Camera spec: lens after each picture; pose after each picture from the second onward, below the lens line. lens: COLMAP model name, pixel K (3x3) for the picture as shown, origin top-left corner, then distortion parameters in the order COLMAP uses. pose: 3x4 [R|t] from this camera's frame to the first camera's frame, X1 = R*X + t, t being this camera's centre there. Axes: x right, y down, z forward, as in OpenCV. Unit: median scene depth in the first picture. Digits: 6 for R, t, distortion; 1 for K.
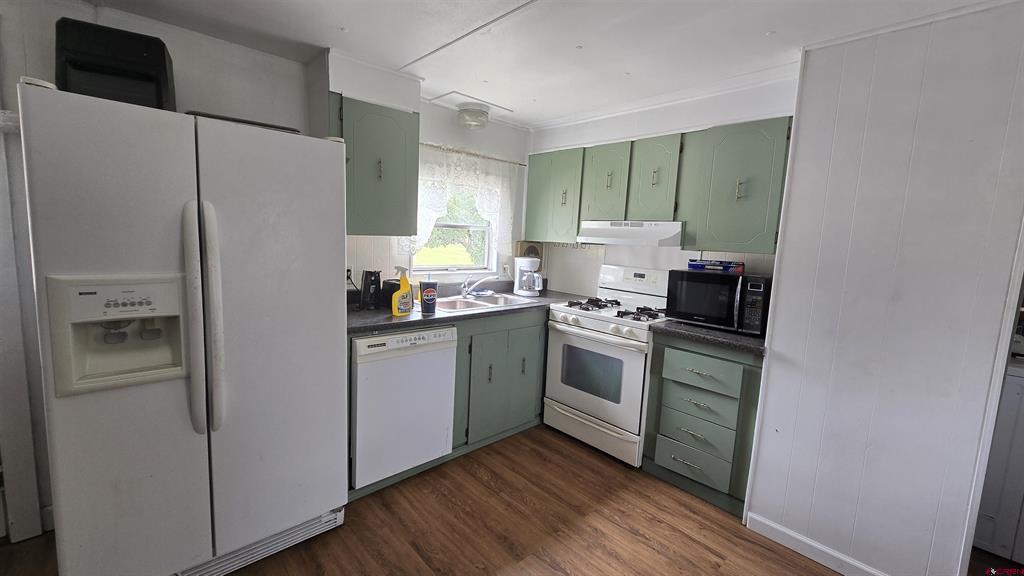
lens RADIAL K [[422.5, 0, 512.0], [0, 422.5, 288.0], [0, 0, 1]] dist [-0.000062, -0.000023]
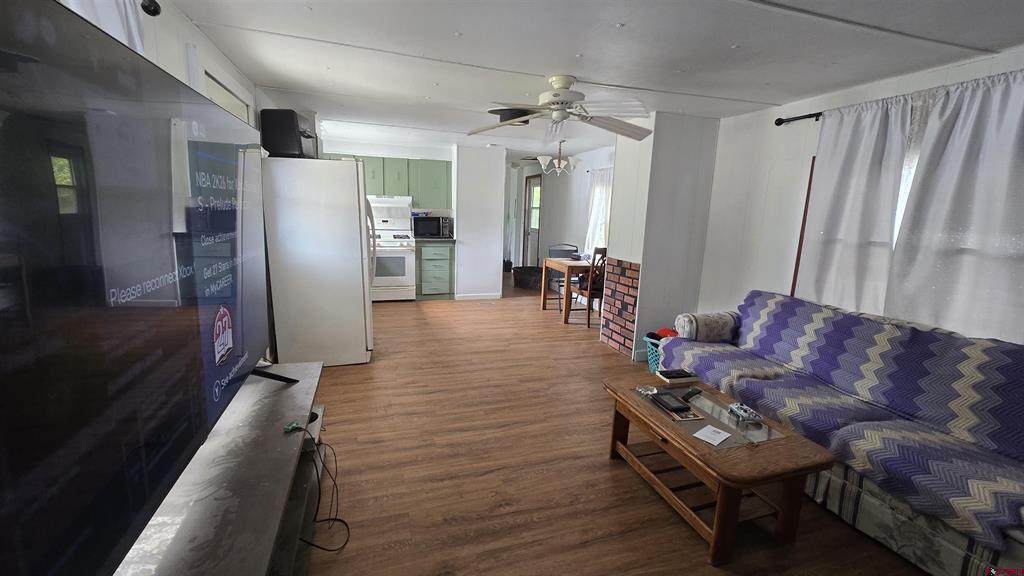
lens RADIAL K [[422.5, 0, 512.0], [0, 422.5, 288.0], [0, 0, 1]] dist [-0.000062, -0.000023]
pose [[0.426577, -0.203416, 0.881280, -1.646275], [0.104423, 0.978941, 0.175413, -0.009618], [-0.898403, 0.017199, 0.438835, -0.589800]]
